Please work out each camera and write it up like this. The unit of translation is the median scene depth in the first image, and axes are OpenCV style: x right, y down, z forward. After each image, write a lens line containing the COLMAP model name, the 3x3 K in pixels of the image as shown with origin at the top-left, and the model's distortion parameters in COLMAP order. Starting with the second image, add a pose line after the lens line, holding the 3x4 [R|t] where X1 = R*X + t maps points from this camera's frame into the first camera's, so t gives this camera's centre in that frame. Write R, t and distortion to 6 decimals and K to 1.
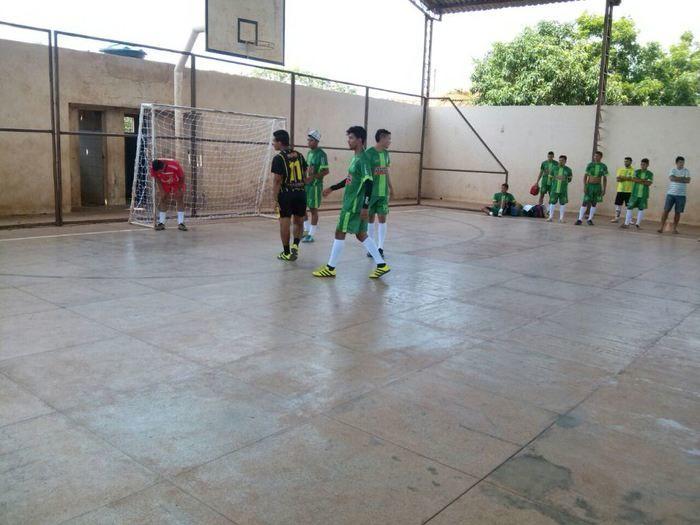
lens RADIAL K [[634.4, 0, 333.1], [0, 634.4, 253.9], [0, 0, 1]] dist [-0.033683, 0.000000]
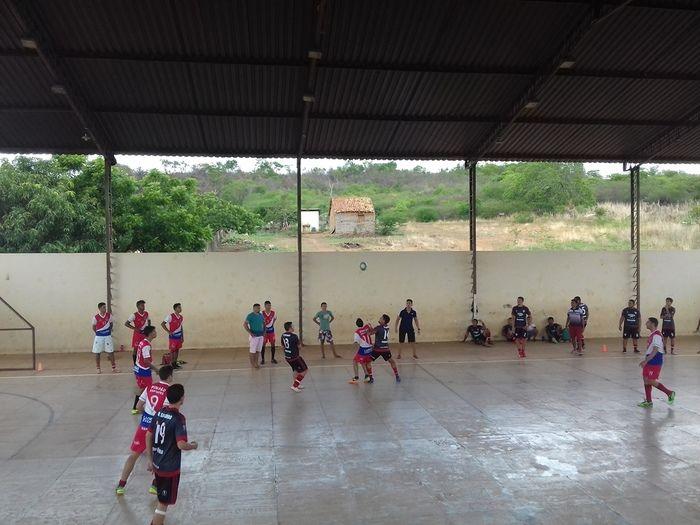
lens RADIAL K [[640.9, 0, 361.2], [0, 640.9, 266.3], [0, 0, 1]] dist [0.011624, 0.000000]
pose [[0.665129, -0.074994, 0.742953, -0.190970], [0.173021, 0.983345, -0.055638, -0.109625], [-0.726407, 0.165553, 0.667027, -0.122238]]
